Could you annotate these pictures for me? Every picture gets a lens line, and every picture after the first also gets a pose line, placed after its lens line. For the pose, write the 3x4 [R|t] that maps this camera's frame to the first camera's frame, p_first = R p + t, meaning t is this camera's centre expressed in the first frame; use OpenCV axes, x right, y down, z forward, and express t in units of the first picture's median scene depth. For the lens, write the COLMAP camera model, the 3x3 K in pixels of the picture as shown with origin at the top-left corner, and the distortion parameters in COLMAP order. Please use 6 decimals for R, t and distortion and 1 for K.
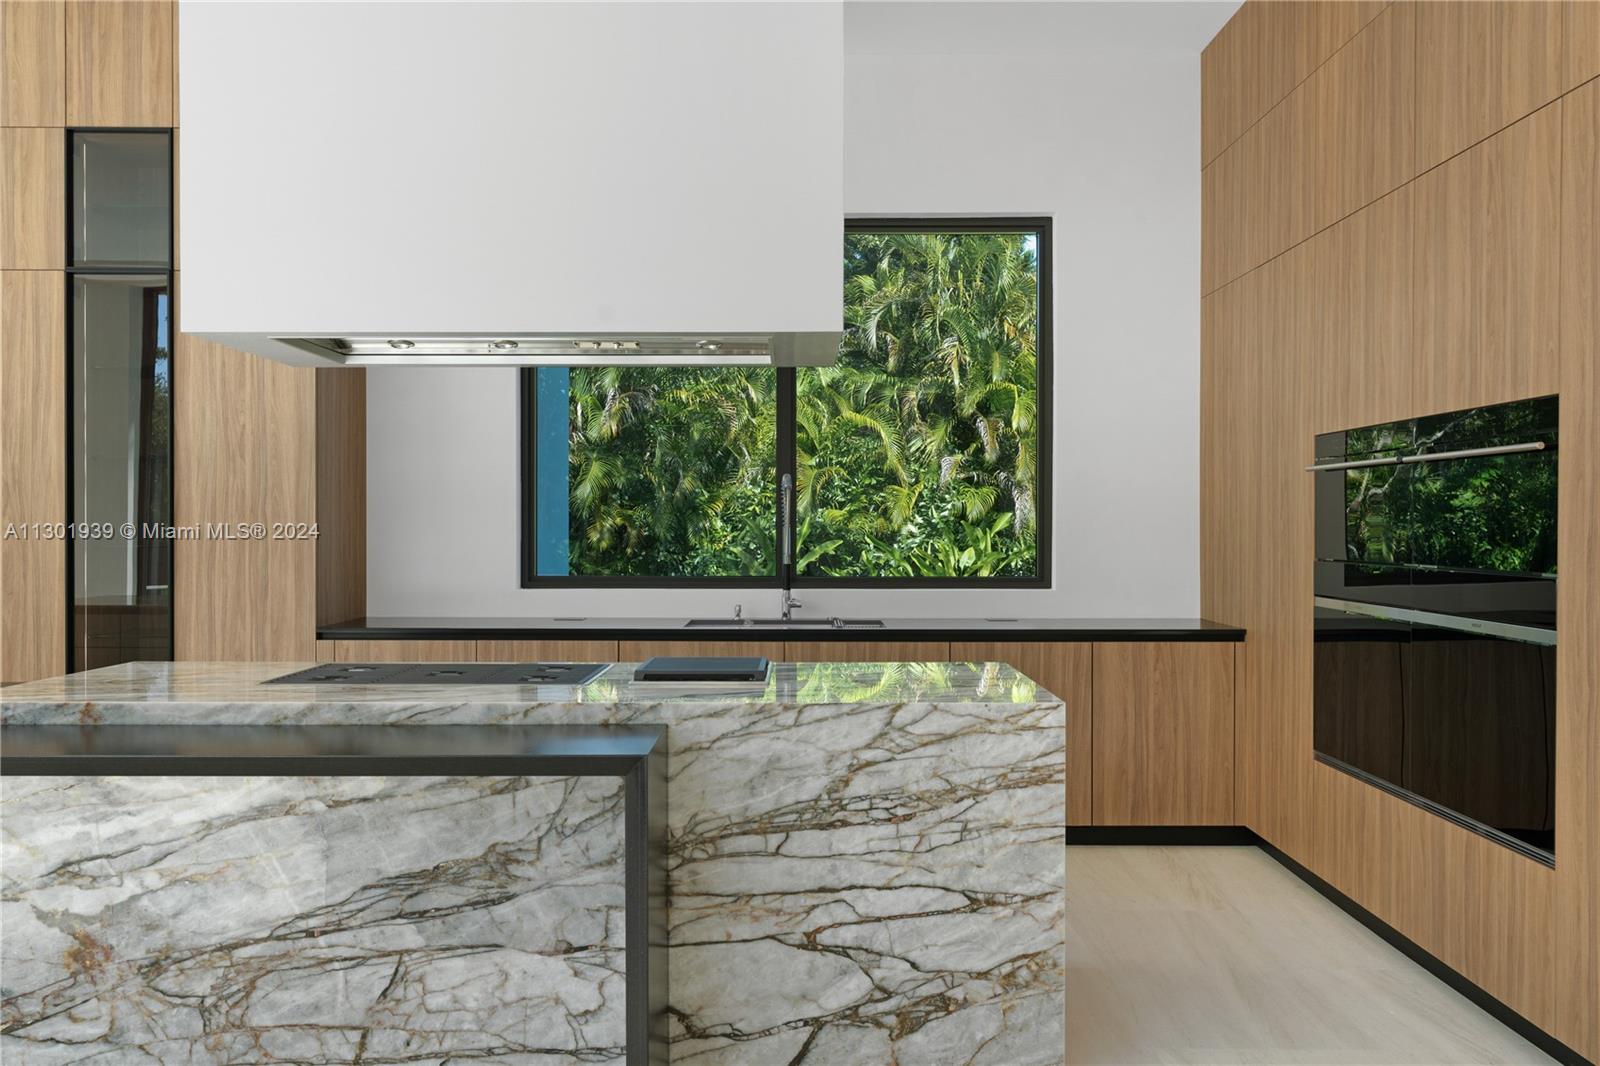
lens RADIAL K [[1304.8, 0, 831.2], [0, 1304.8, 534.1], [0, 0, 1]] dist [0.001238, 0.004652]
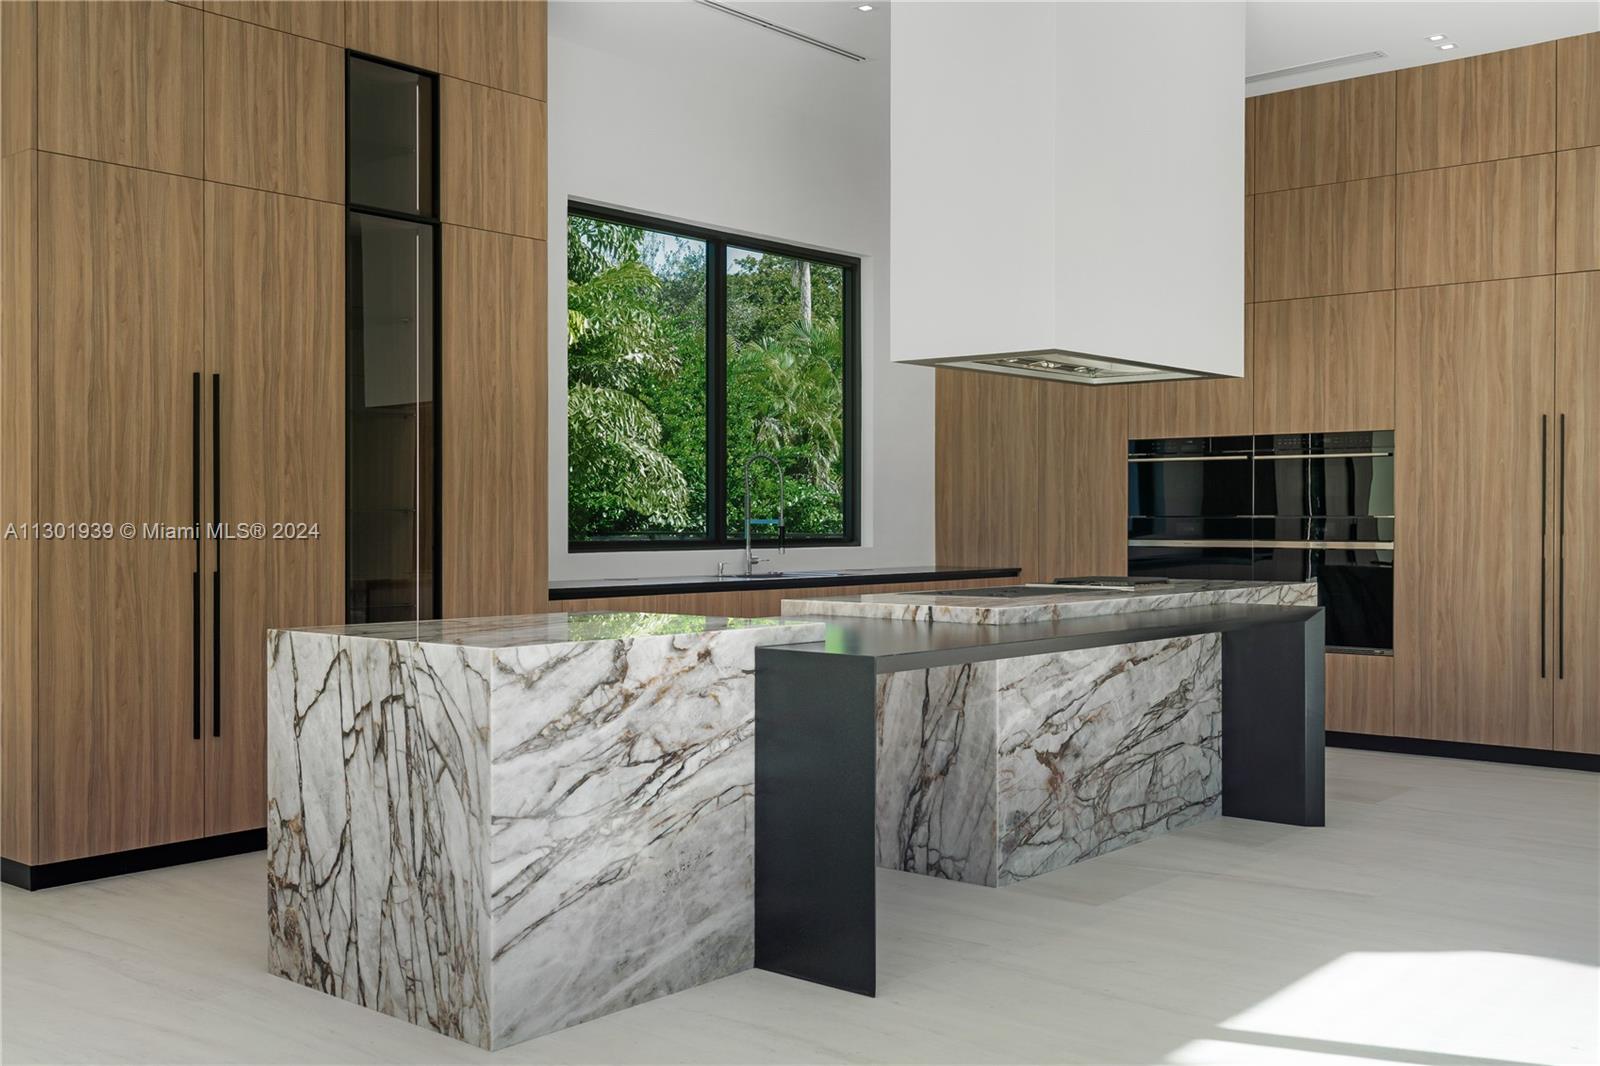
lens RADIAL K [[1513.0, 0, 800.0], [0, 1513.0, 533.0], [0, 0, 1]] dist [-0.003737, 0.002608]
pose [[0.659397, -0.009653, 0.751733, -1.991248], [0.008115, 0.999951, 0.005722, 0.038858], [-0.751752, 0.002328, 0.659442, 0.114051]]
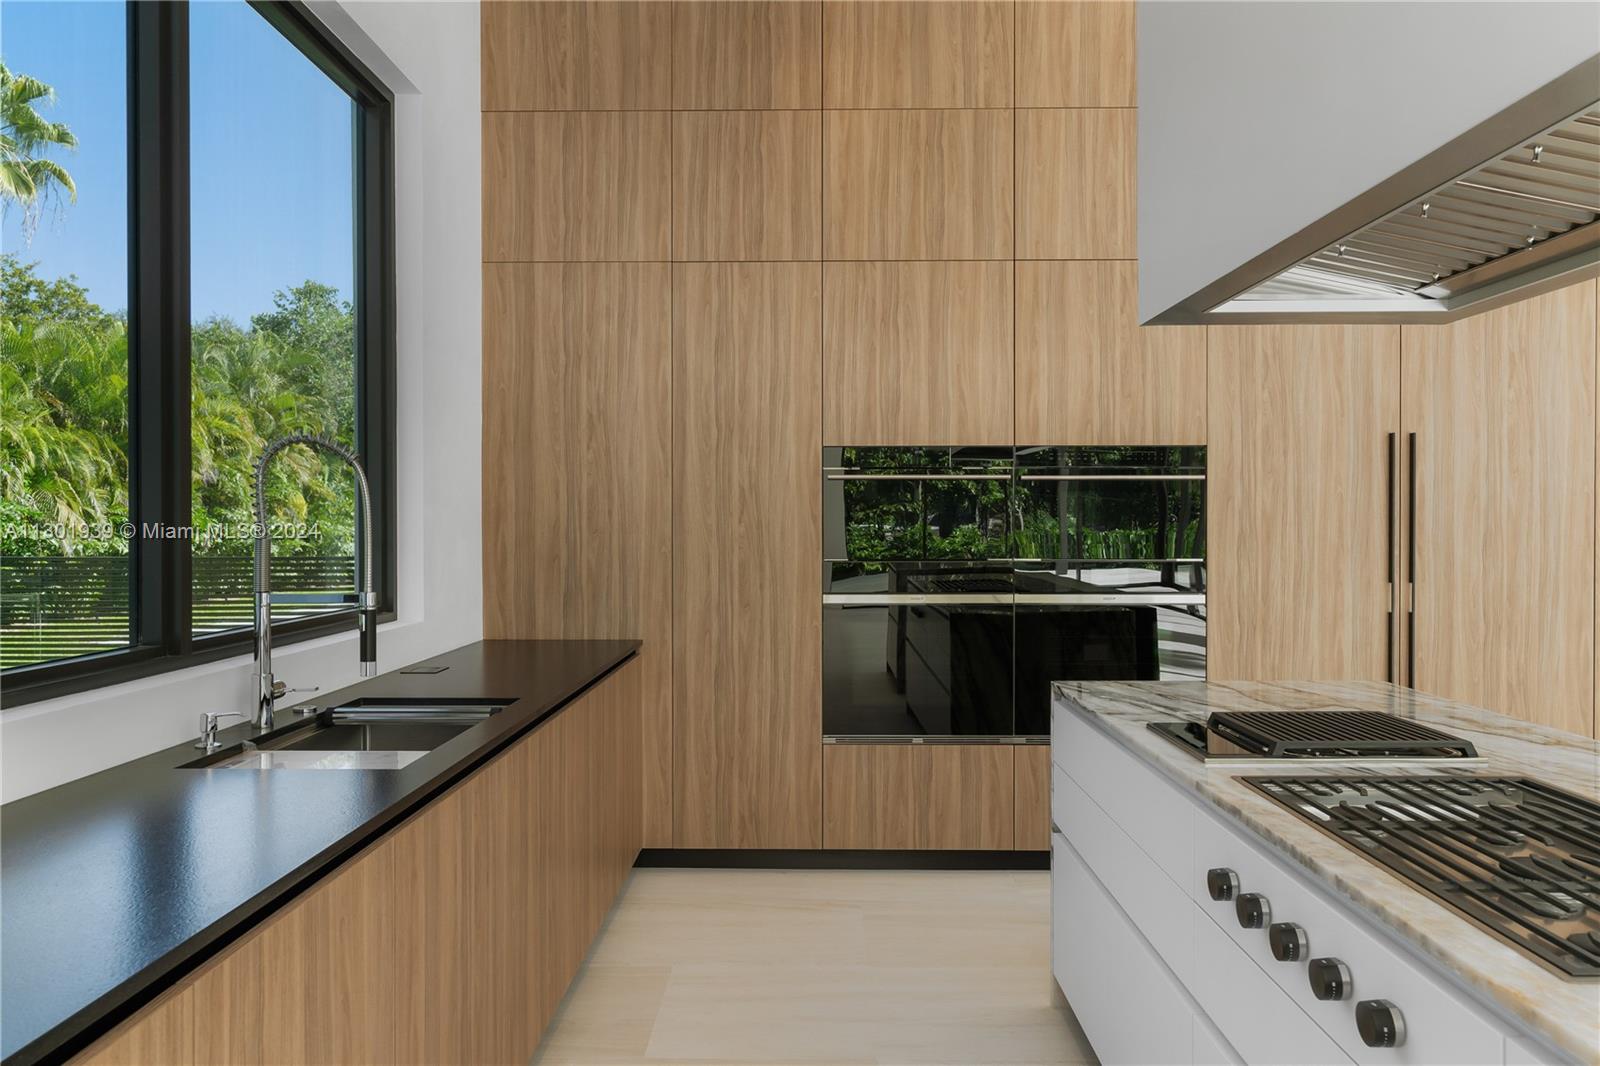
lens RADIAL K [[1069.7, 0, 800.0], [0, 1069.7, 533.0], [0, 0, 1]] dist [0.002815, 0.000365]
pose [[0.038673, -0.010060, 0.999201, -0.875098], [0.008970, 0.999913, 0.009720, -0.014788], [-0.999212, 0.008587, 0.038759, 1.415285]]
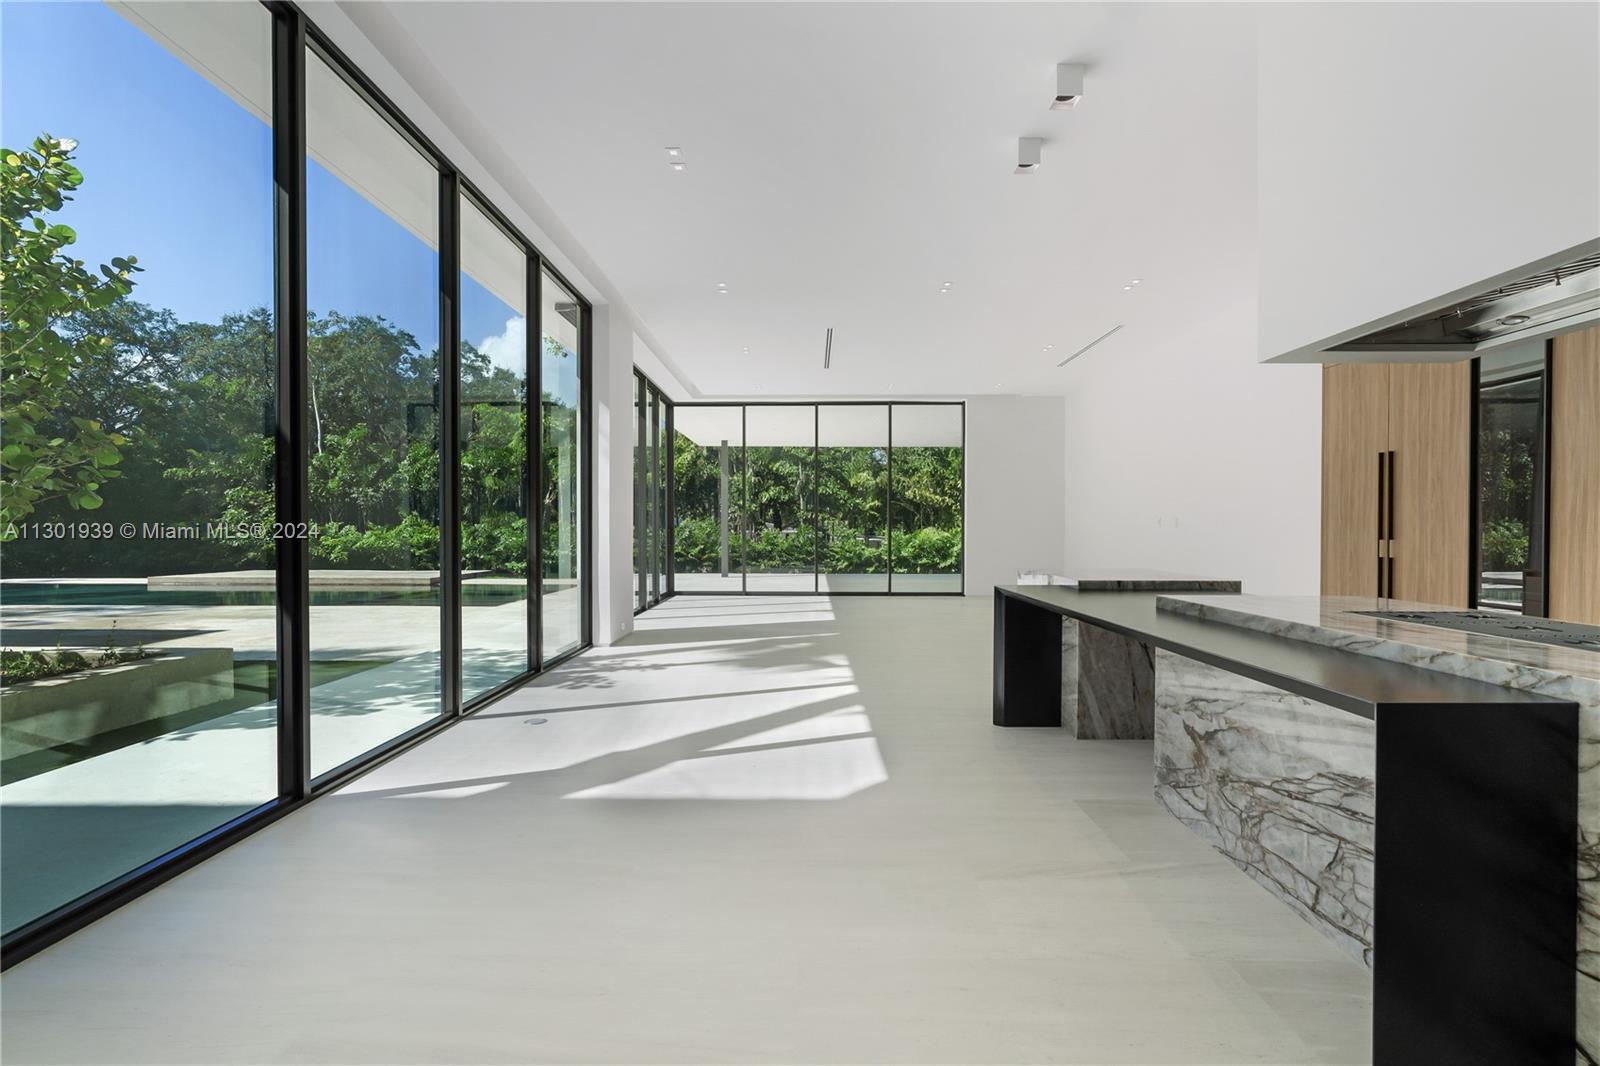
lens RADIAL K [[722.8, 0, 787.0], [0, 722.8, 533.0], [0, 0, 1]] dist [-0.018361, 0.005380]
pose [[-0.041120, 0.004164, -0.999146, 0.349881], [-0.008046, 0.999958, 0.004499, 0.039720], [0.999122, 0.008224, -0.041085, 0.515121]]
